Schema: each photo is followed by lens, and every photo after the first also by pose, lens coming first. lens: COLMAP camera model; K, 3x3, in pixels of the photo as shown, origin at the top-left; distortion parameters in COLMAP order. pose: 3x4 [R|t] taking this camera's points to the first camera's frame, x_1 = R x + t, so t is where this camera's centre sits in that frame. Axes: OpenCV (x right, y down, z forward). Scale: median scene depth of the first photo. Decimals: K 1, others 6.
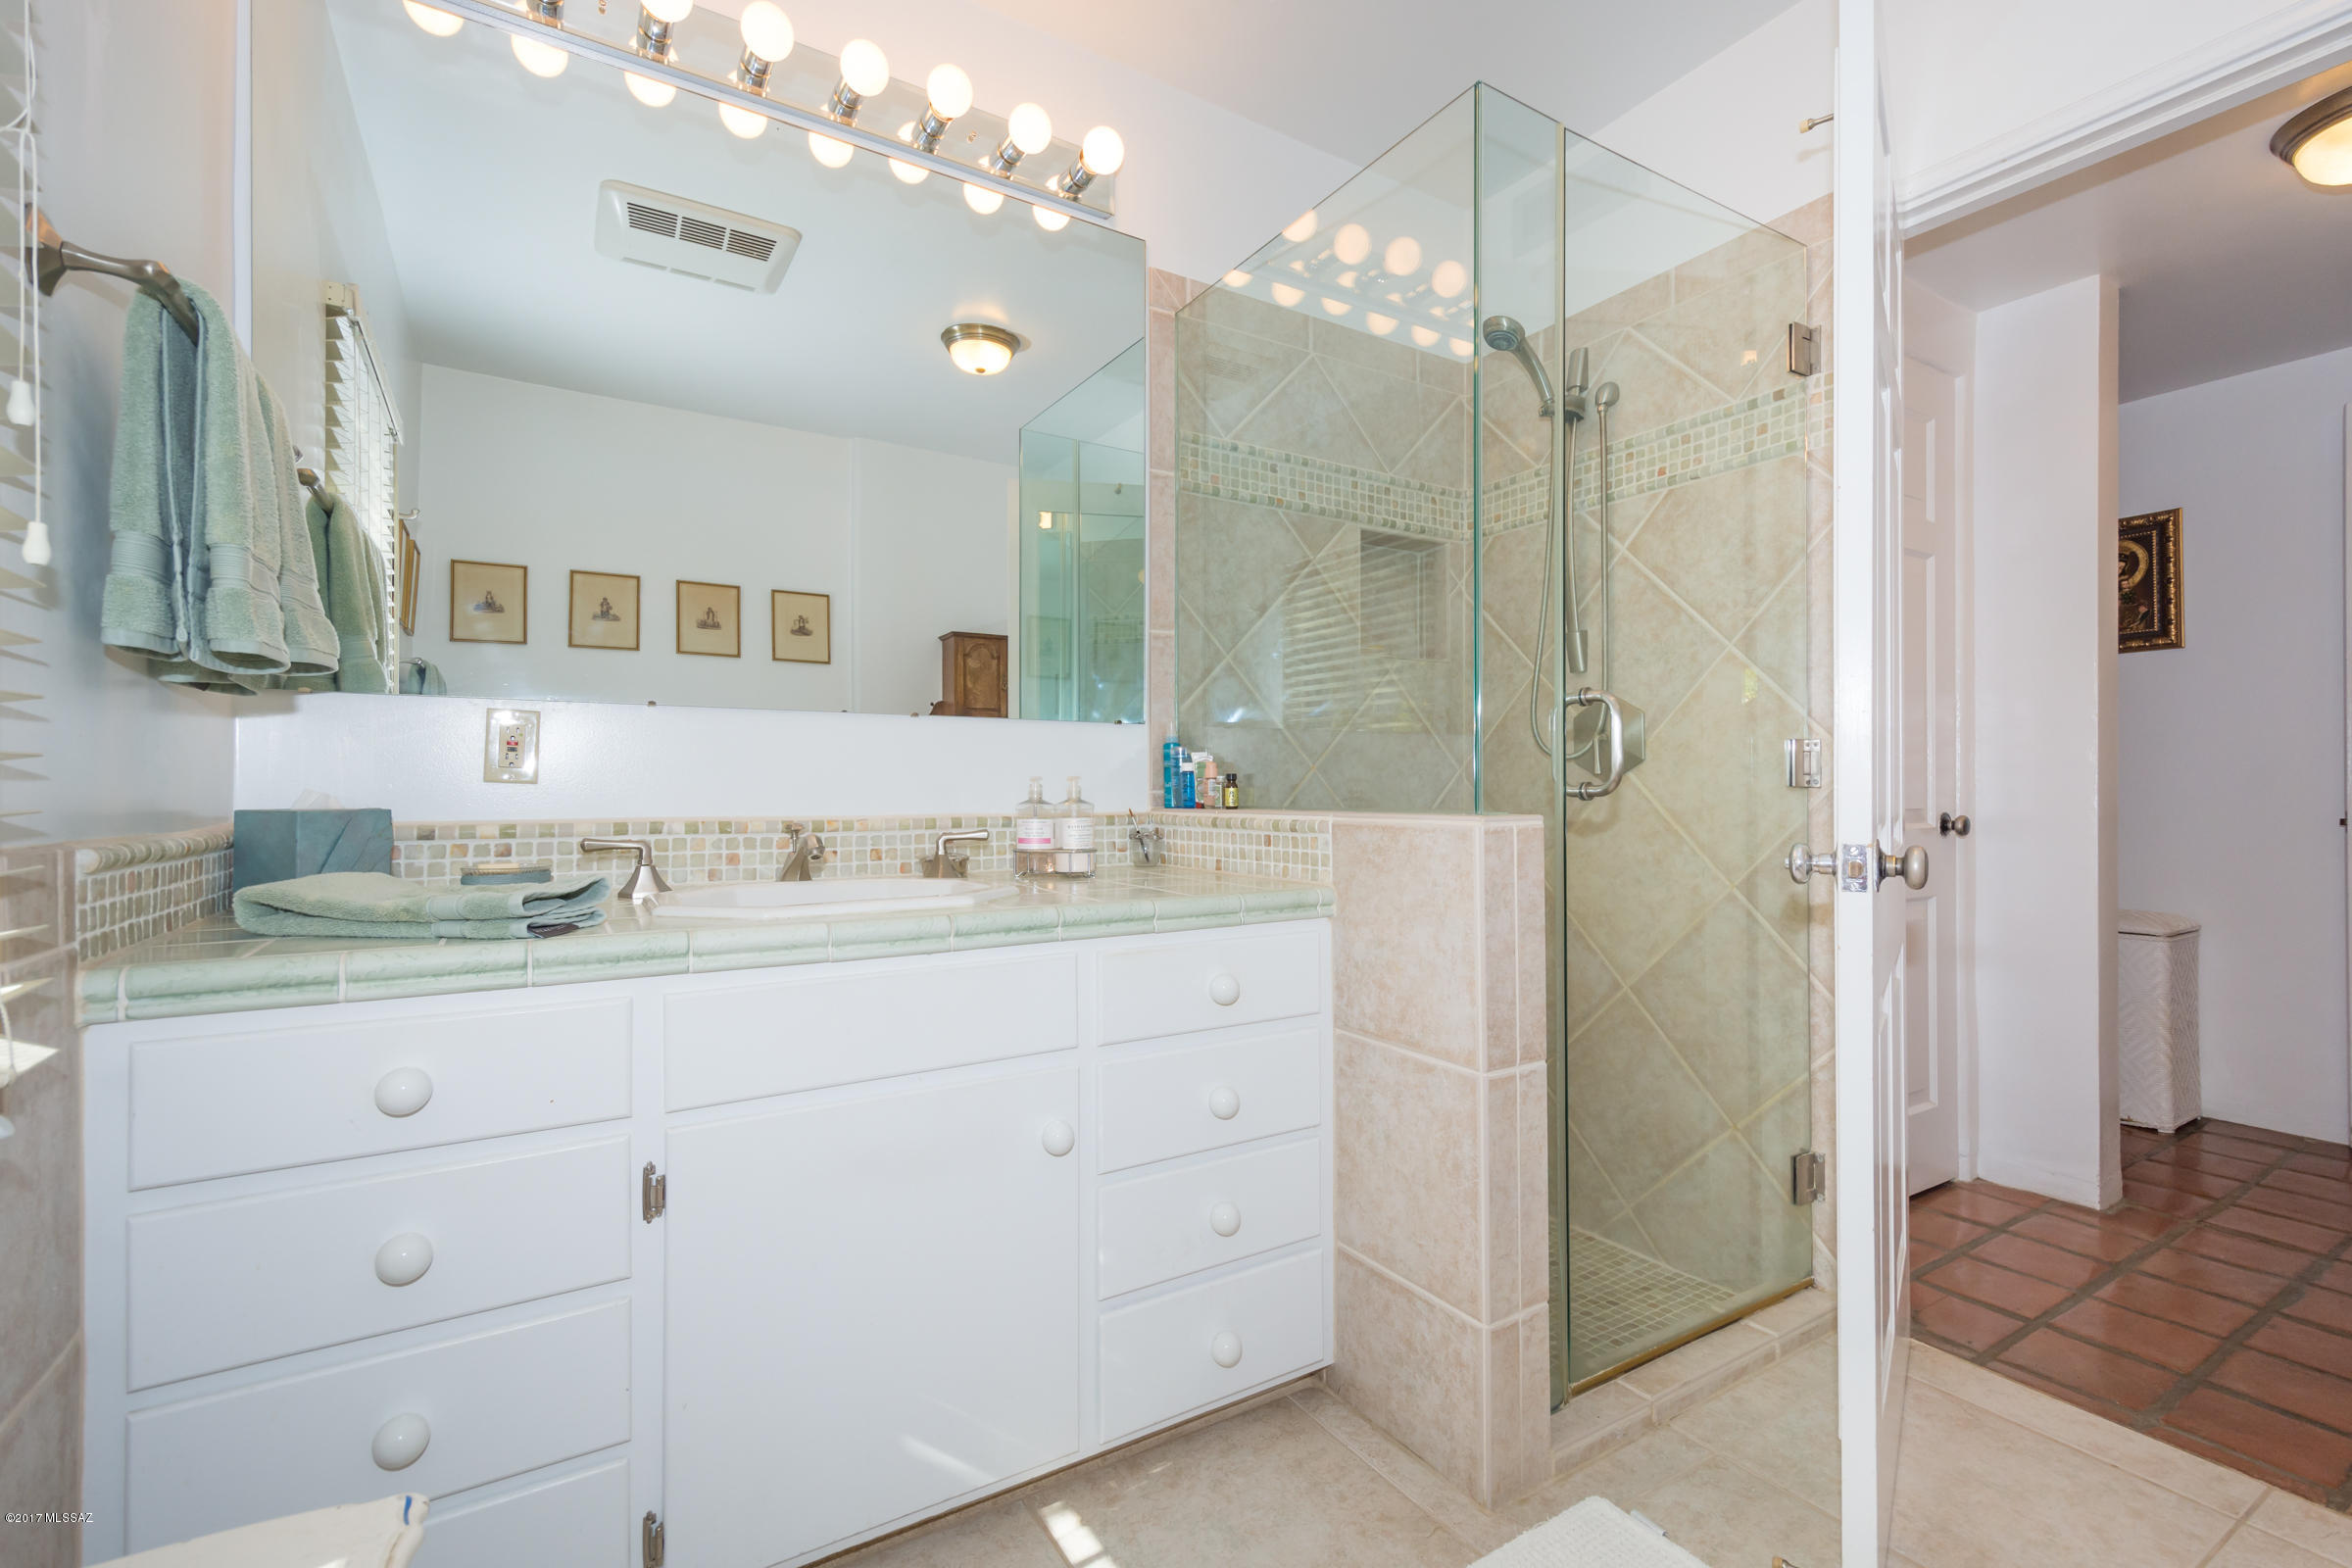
lens RADIAL K [[1001.8, 0, 1187.3], [0, 1001.8, 783.2], [0, 0, 1]] dist [0.015042, -0.005899]
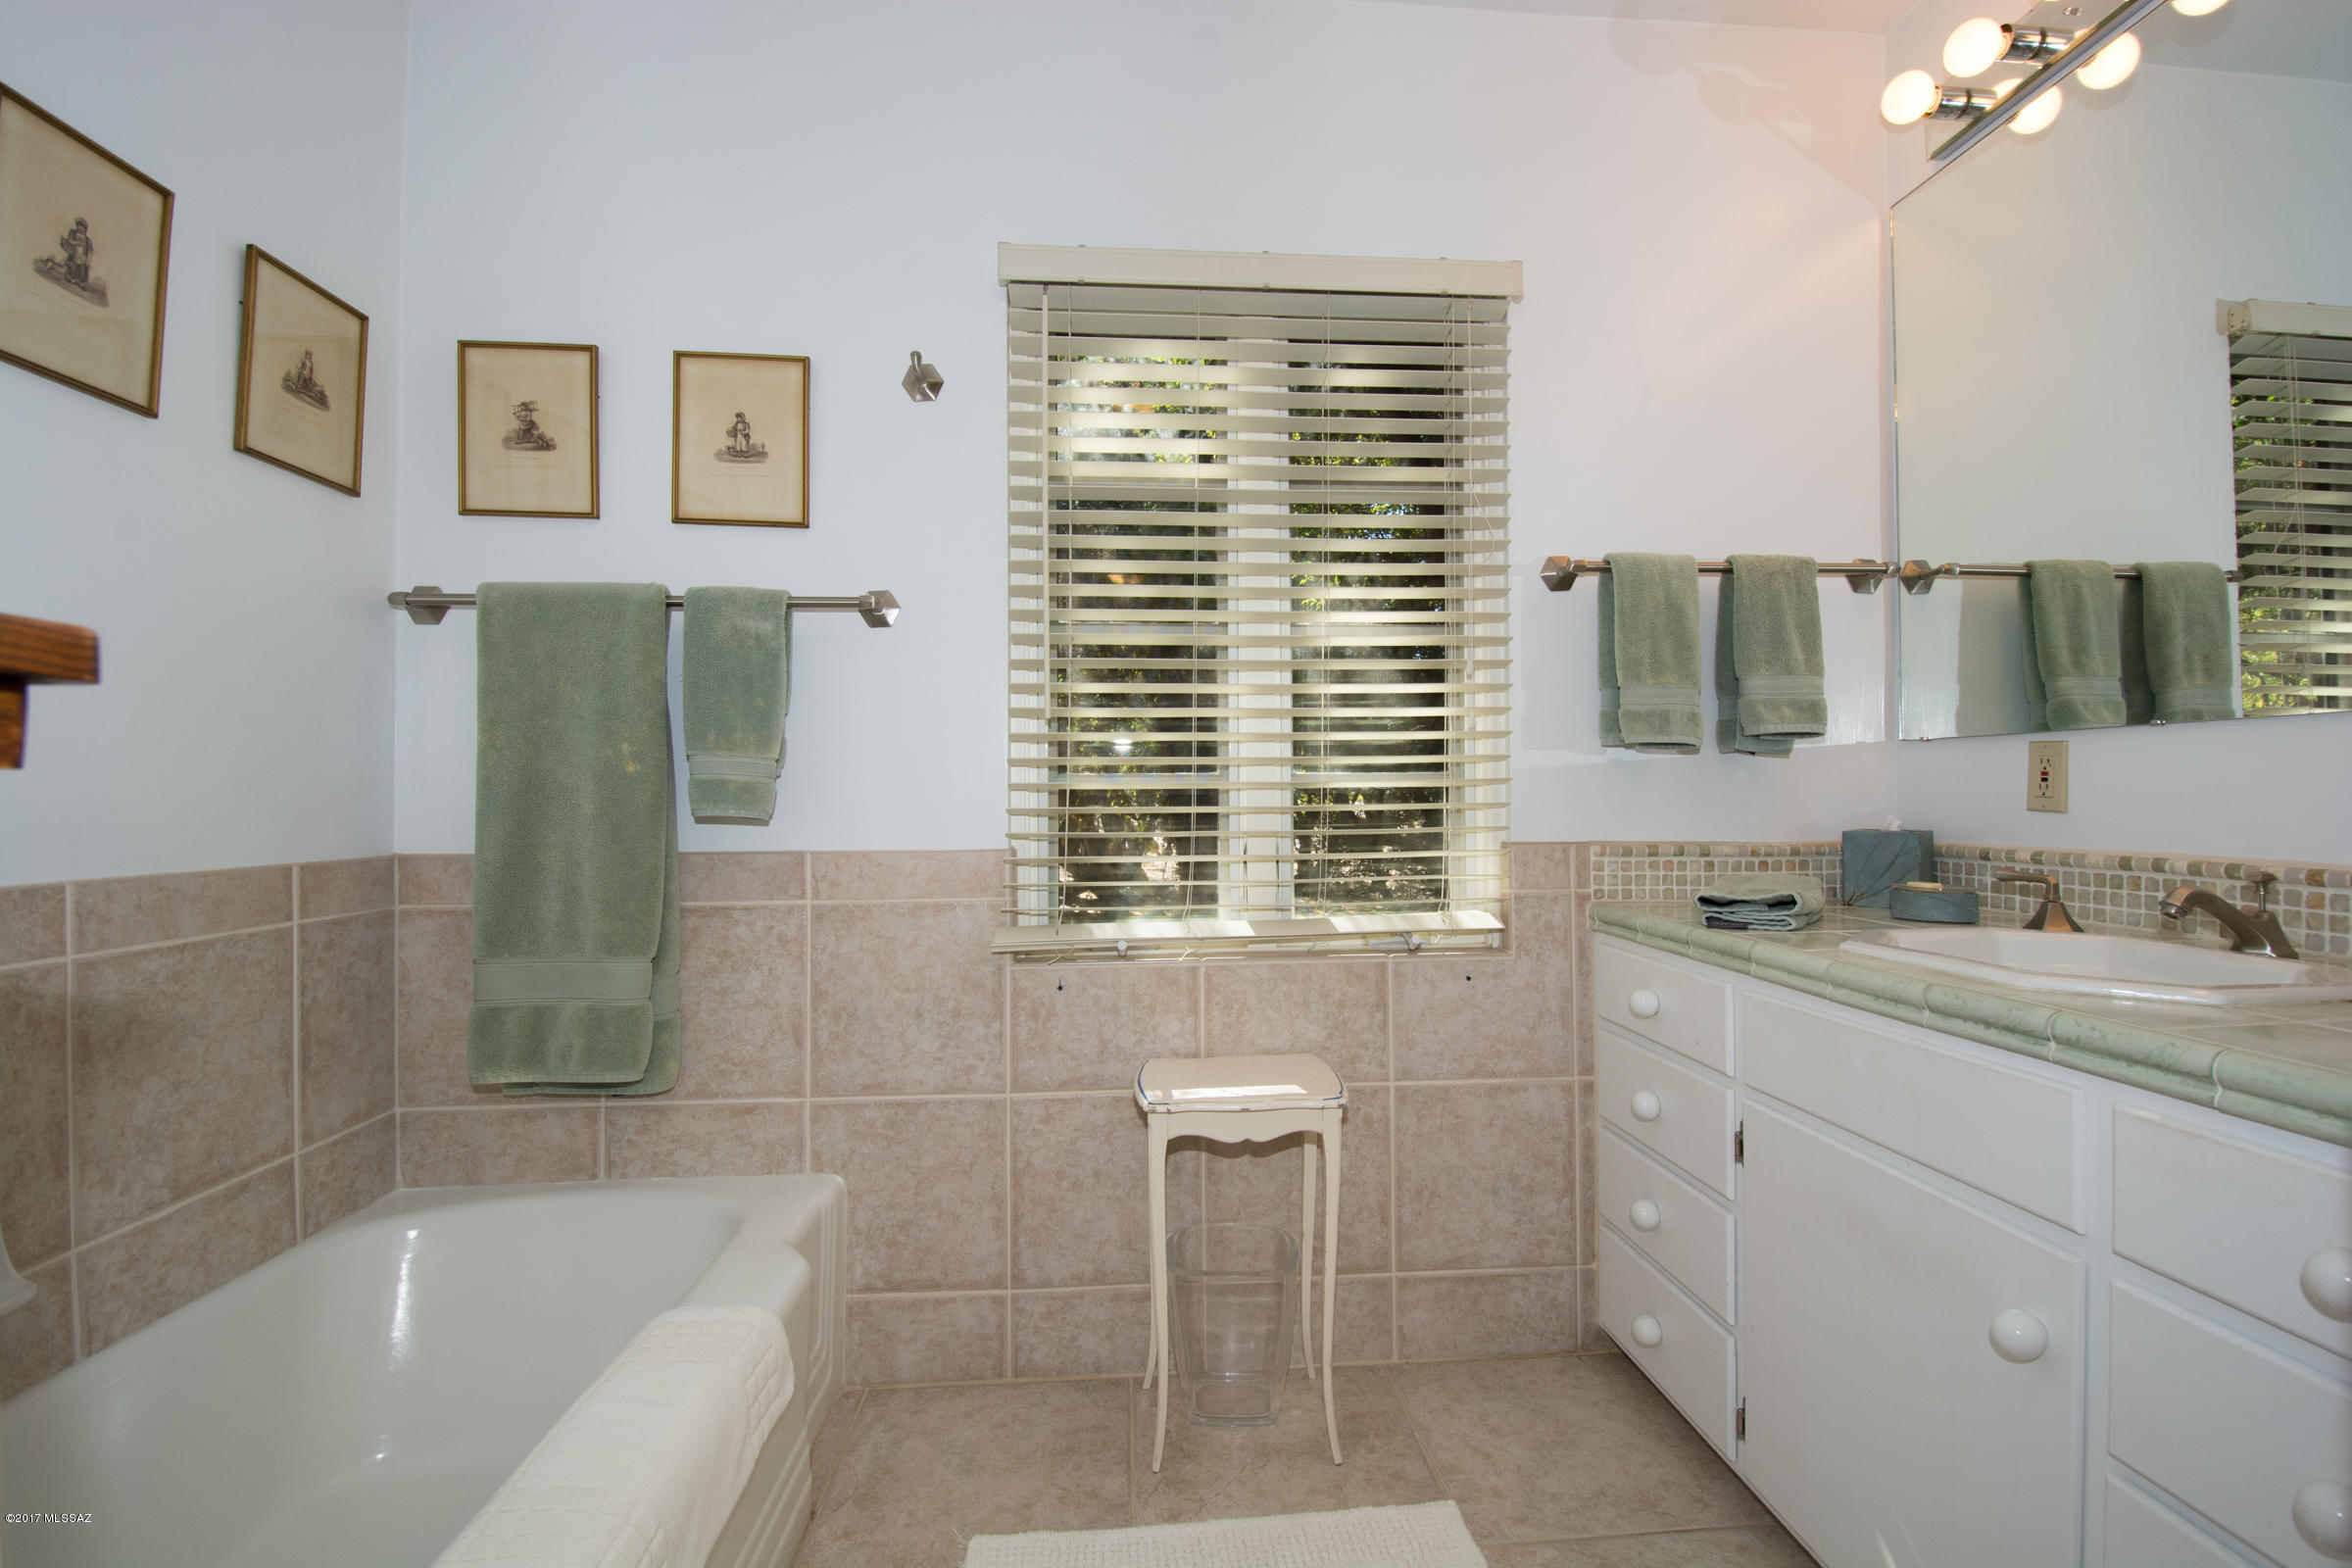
lens RADIAL K [[1001.8, 0, 1187.3], [0, 1001.8, 783.2], [0, 0, 1]] dist [0.015042, -0.005899]
pose [[-0.450504, -0.014530, -0.892656, 0.699337], [0.004843, 0.999813, -0.018718, -0.014710], [0.892761, -0.012756, -0.450349, 0.777387]]
